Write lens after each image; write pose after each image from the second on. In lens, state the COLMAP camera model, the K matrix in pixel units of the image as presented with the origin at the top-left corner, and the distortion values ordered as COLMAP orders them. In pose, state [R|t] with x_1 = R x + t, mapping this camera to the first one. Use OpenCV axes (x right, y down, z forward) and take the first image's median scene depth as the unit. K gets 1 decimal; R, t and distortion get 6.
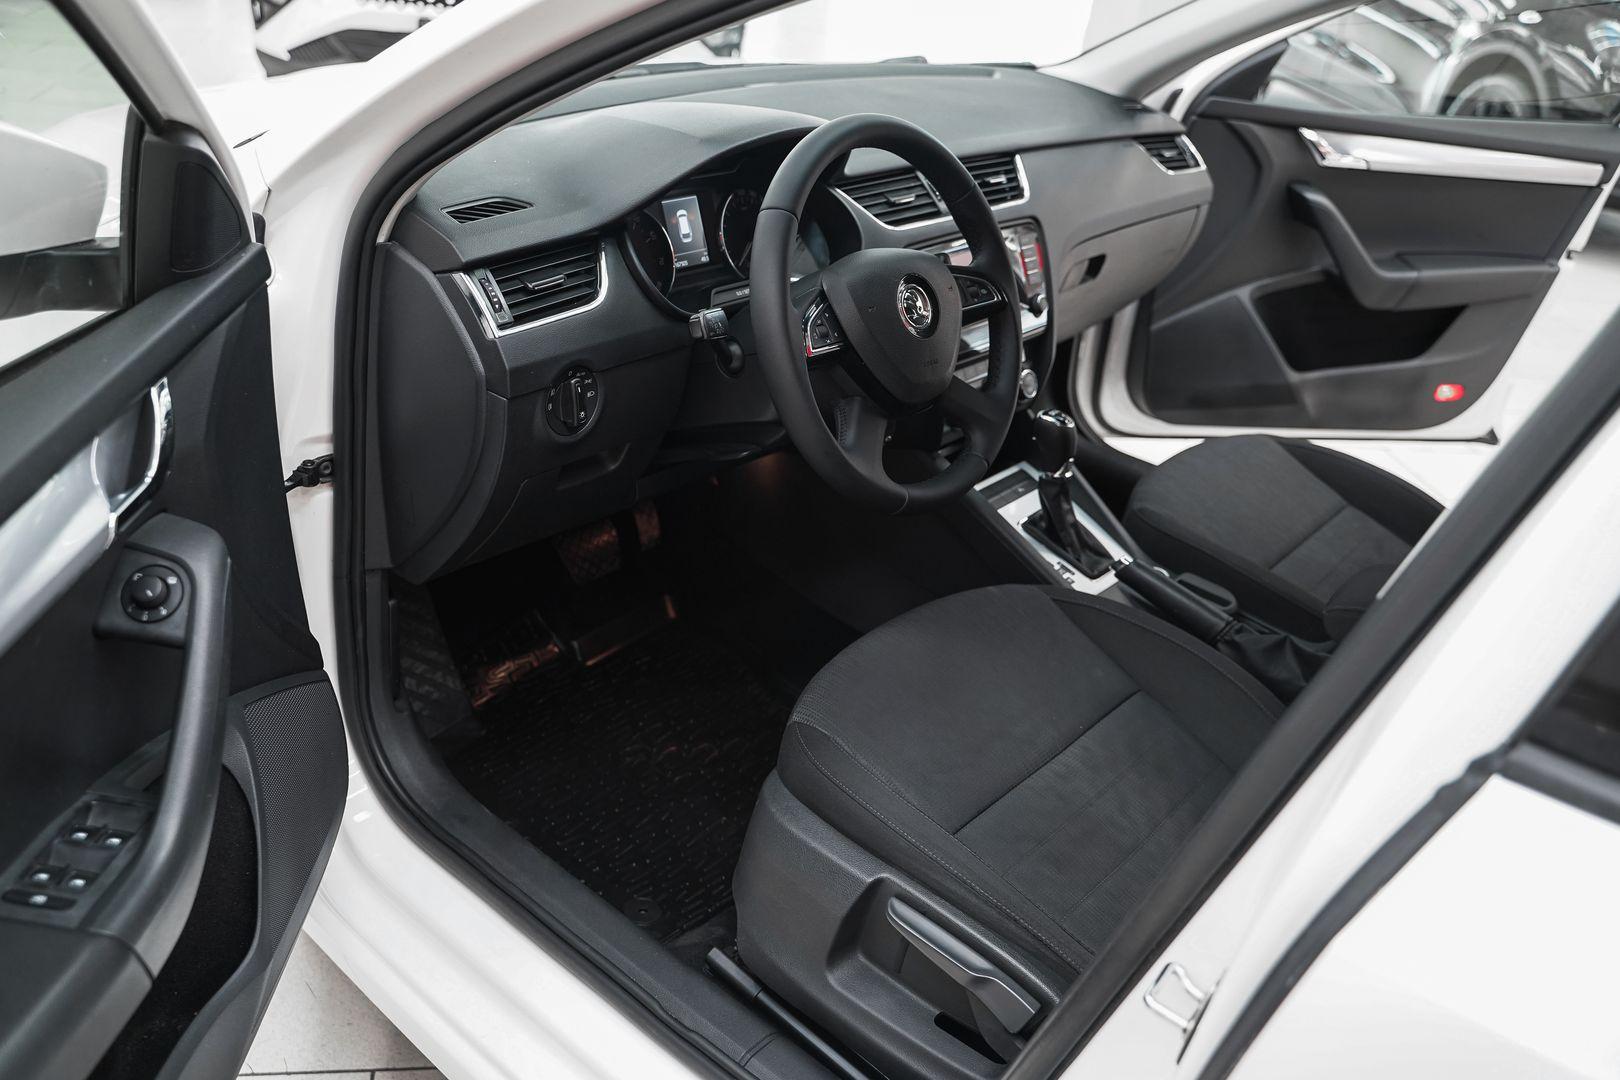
lens RADIAL K [[1302.7, 0, 810.0], [0, 1302.7, 540.0], [0, 0, 1]] dist [-0.122571, 0.100414]
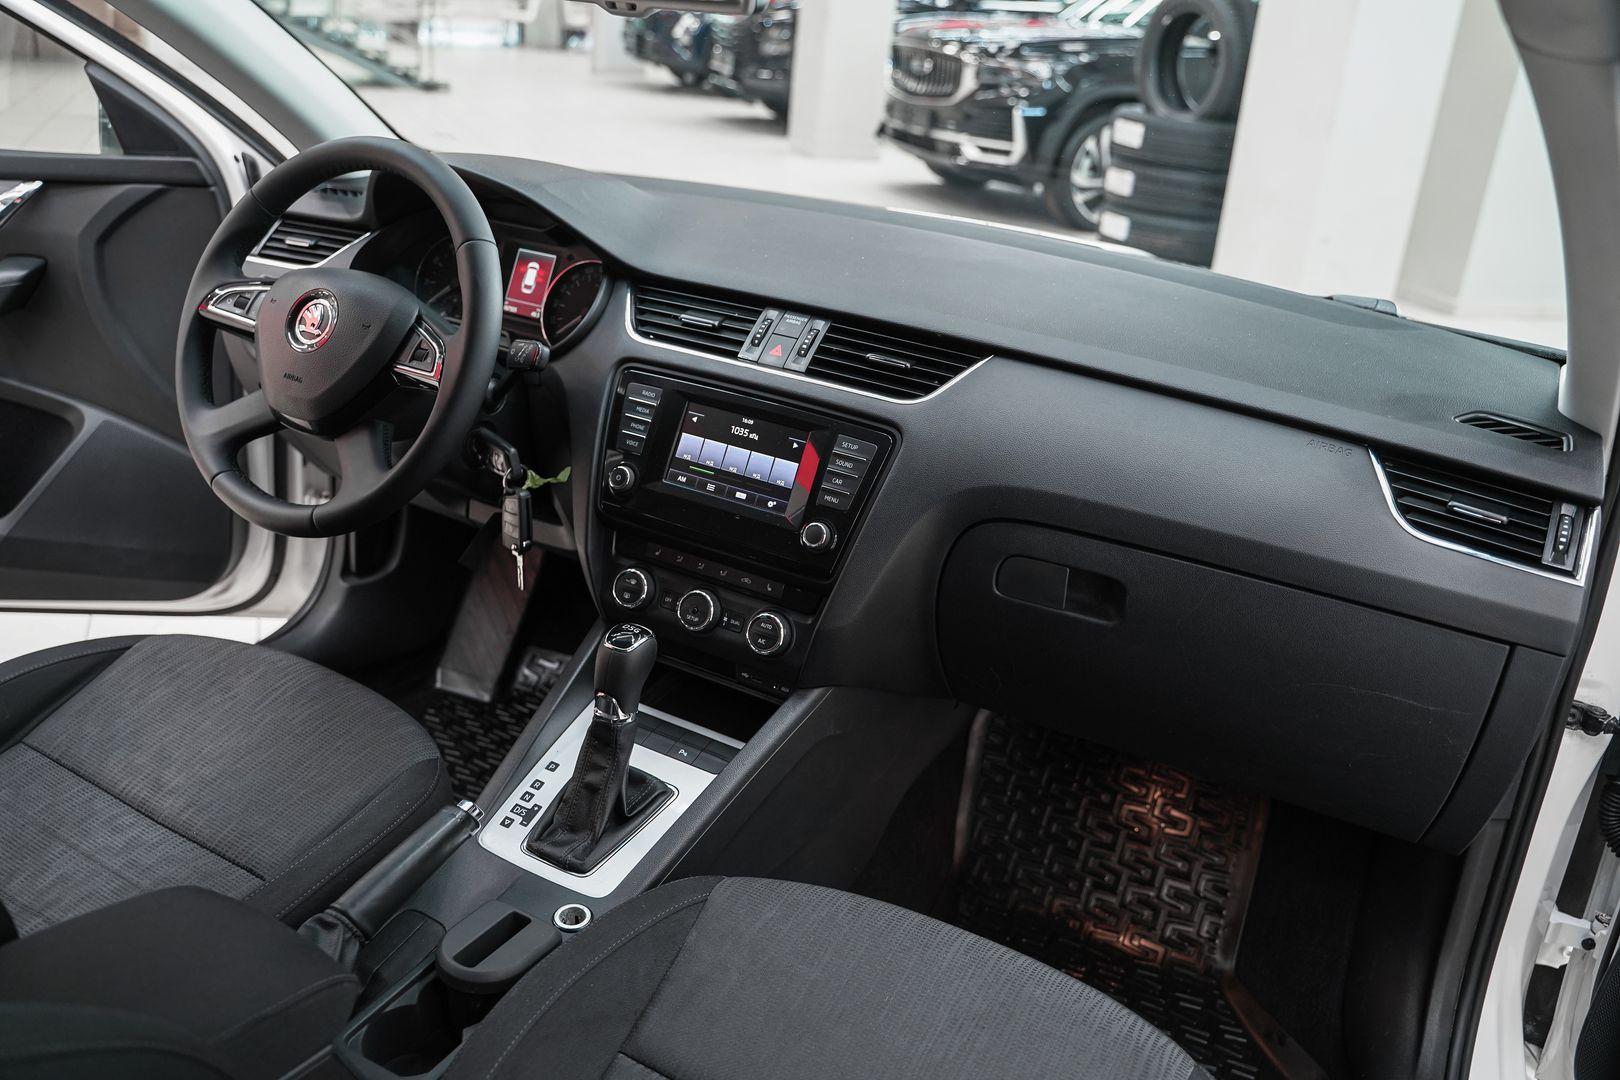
lens RADIAL K [[1302.7, 0, 810.0], [0, 1302.7, 540.0], [0, 0, 1]] dist [-0.122571, 0.100414]
pose [[0.224785, 0.298383, -0.927599, 0.794436], [-0.531105, 0.835643, 0.140100, -0.269978], [0.816945, 0.461160, 0.346313, 0.752336]]
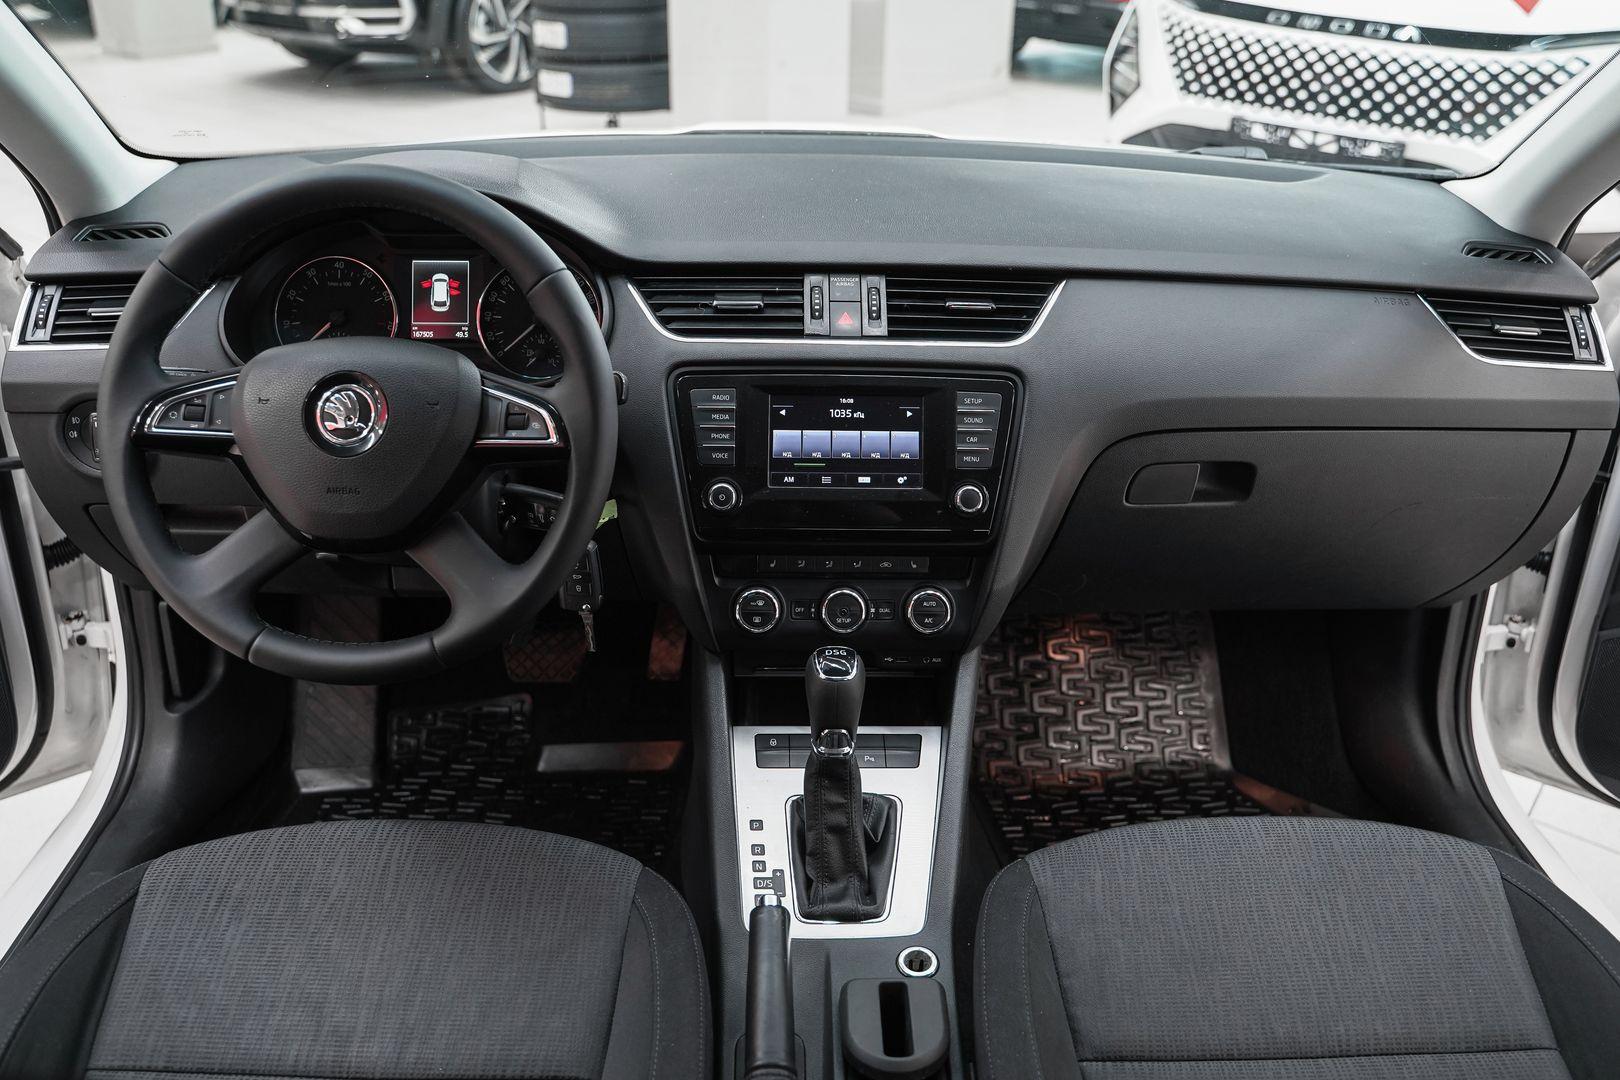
lens RADIAL K [[1349.8, 0, 810.0], [0, 1349.8, 540.0], [0, 0, 1]] dist [-0.120801, 0.109572]
pose [[0.673750, 0.253112, -0.694258, 0.591434], [-0.315246, 0.948177, 0.039751, -0.162866], [0.668341, 0.192080, 0.718627, 0.456305]]
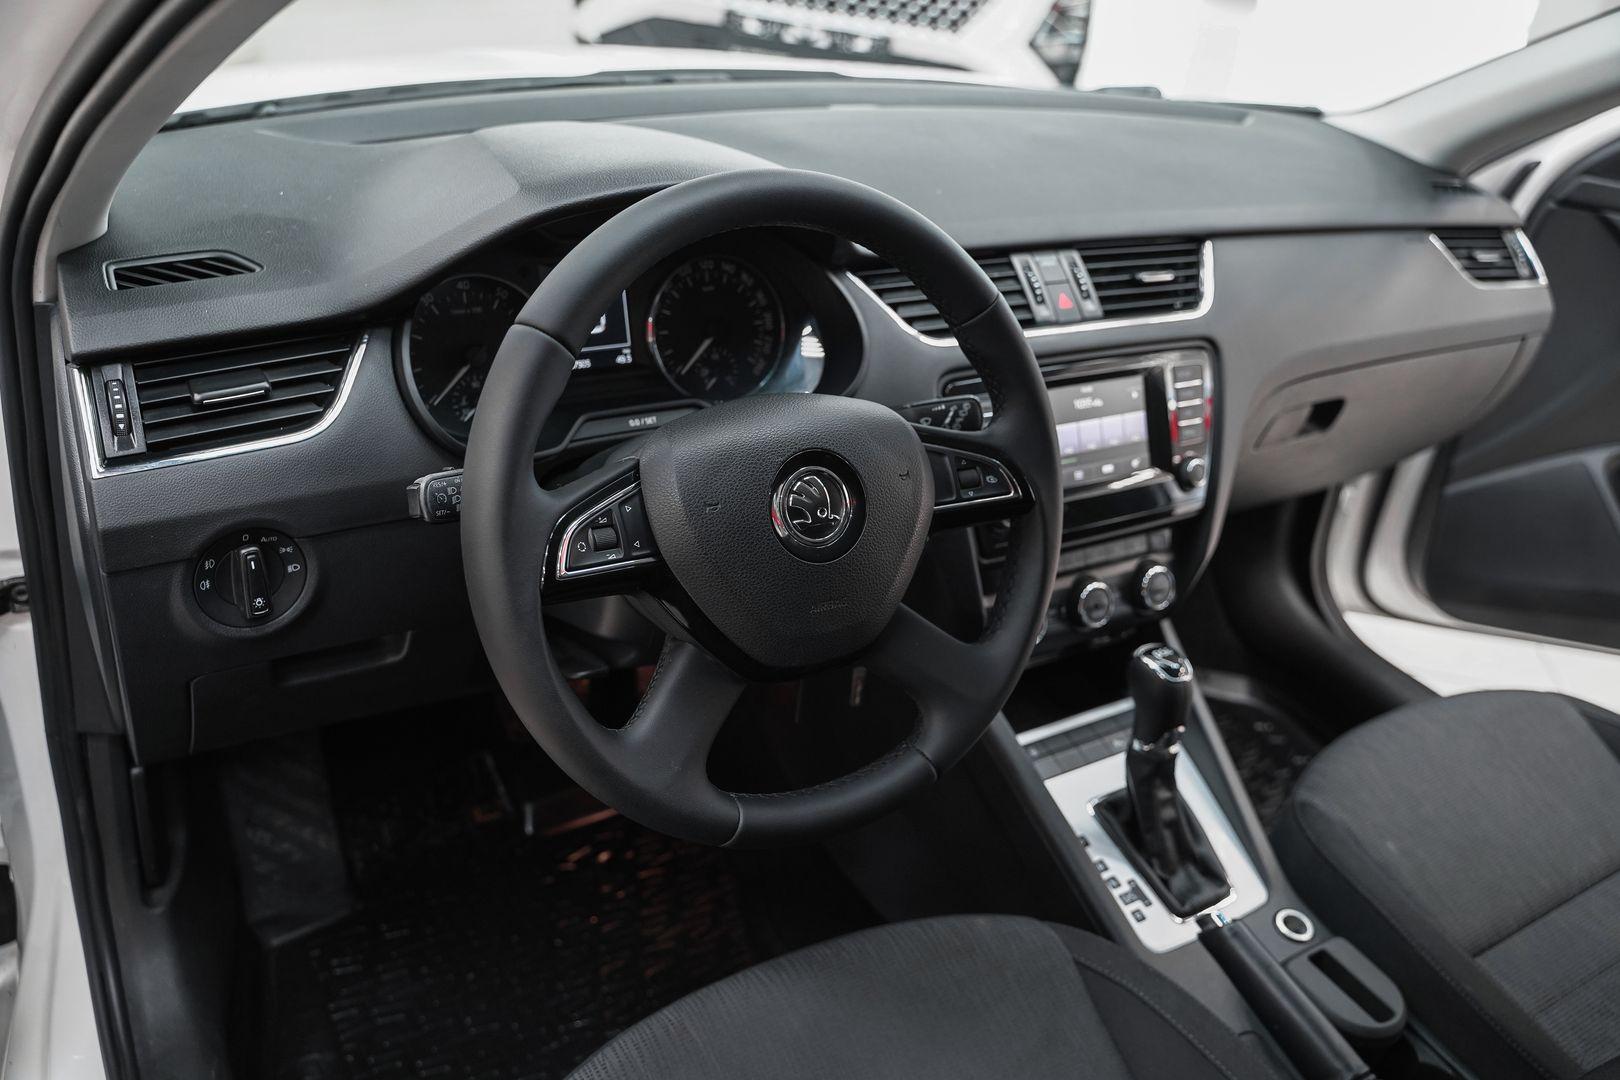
lens RADIAL K [[1302.7, 0, 810.0], [0, 1302.7, 540.0], [0, 0, 1]] dist [-0.122571, 0.100414]
pose [[0.949526, 0.162288, -0.268447, 0.171907], [-0.164576, 0.986263, 0.014118, -0.124222], [0.267050, 0.030775, 0.963191, 0.314132]]
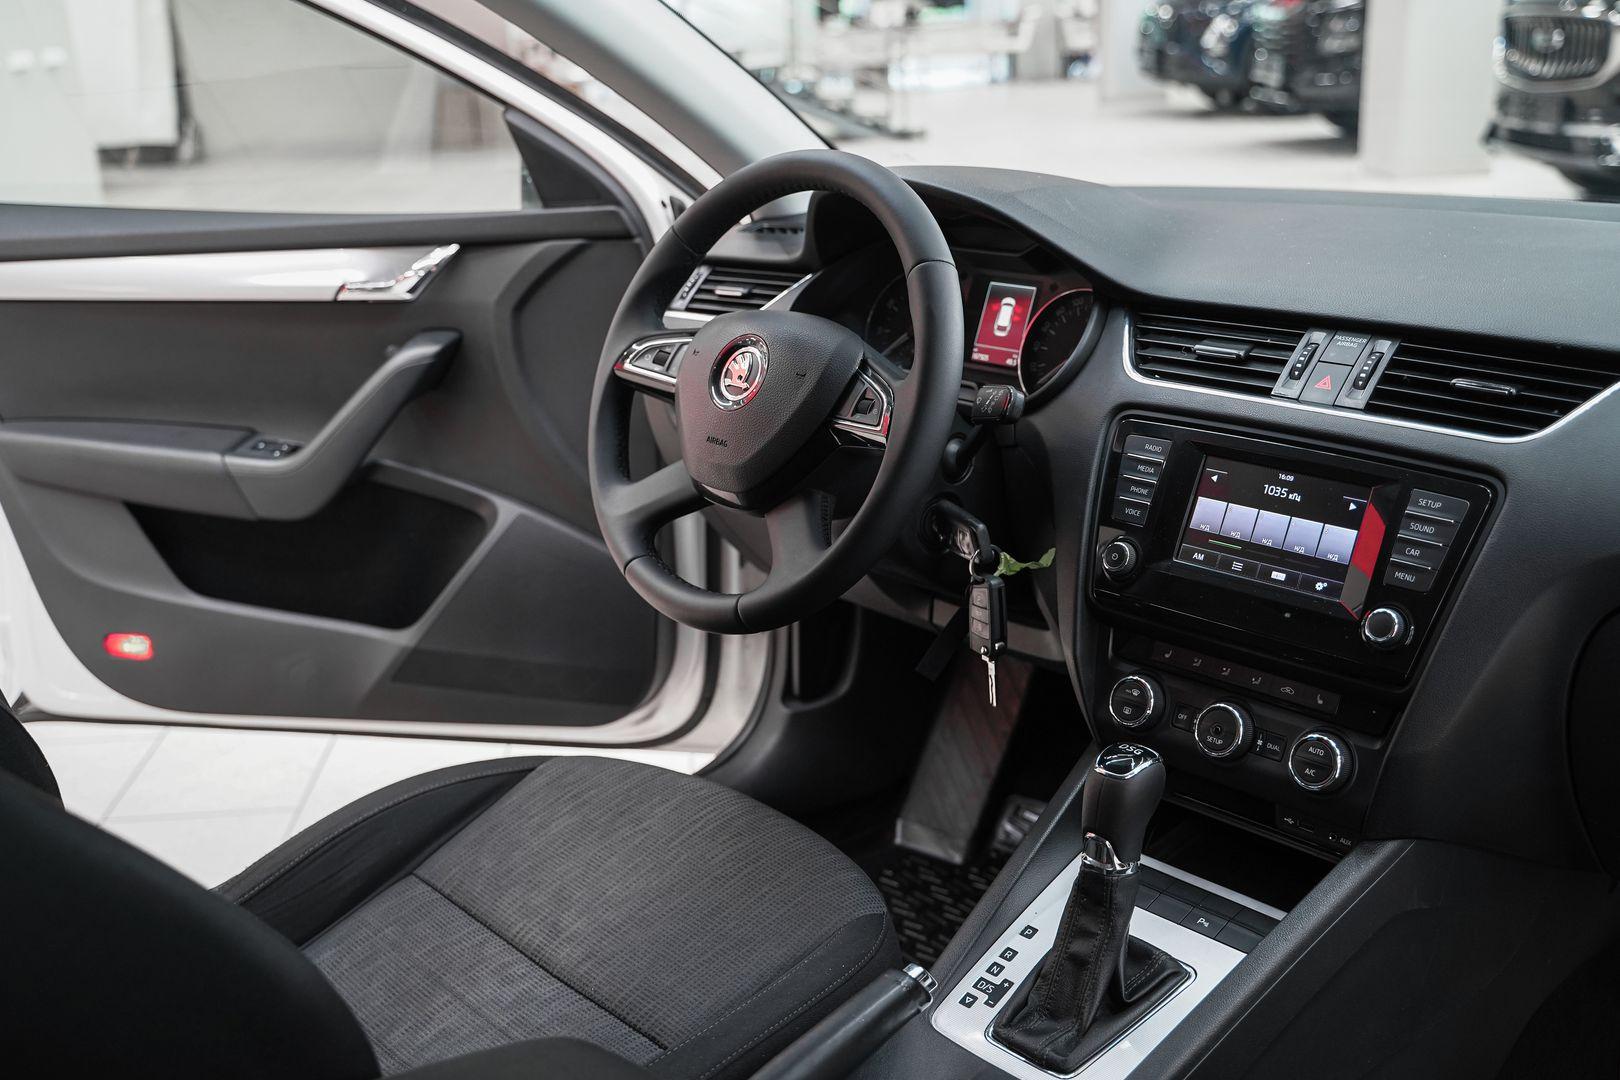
lens RADIAL K [[1652.4, 0, 810.0], [0, 1652.4, 540.0], [0, 0, 1]] dist [-0.065695, 0.161693]
pose [[-0.106411, 0.209227, -0.972060, 0.790768], [-0.459444, 0.856642, 0.234680, -0.253532], [0.881809, 0.471580, 0.004972, 0.776836]]
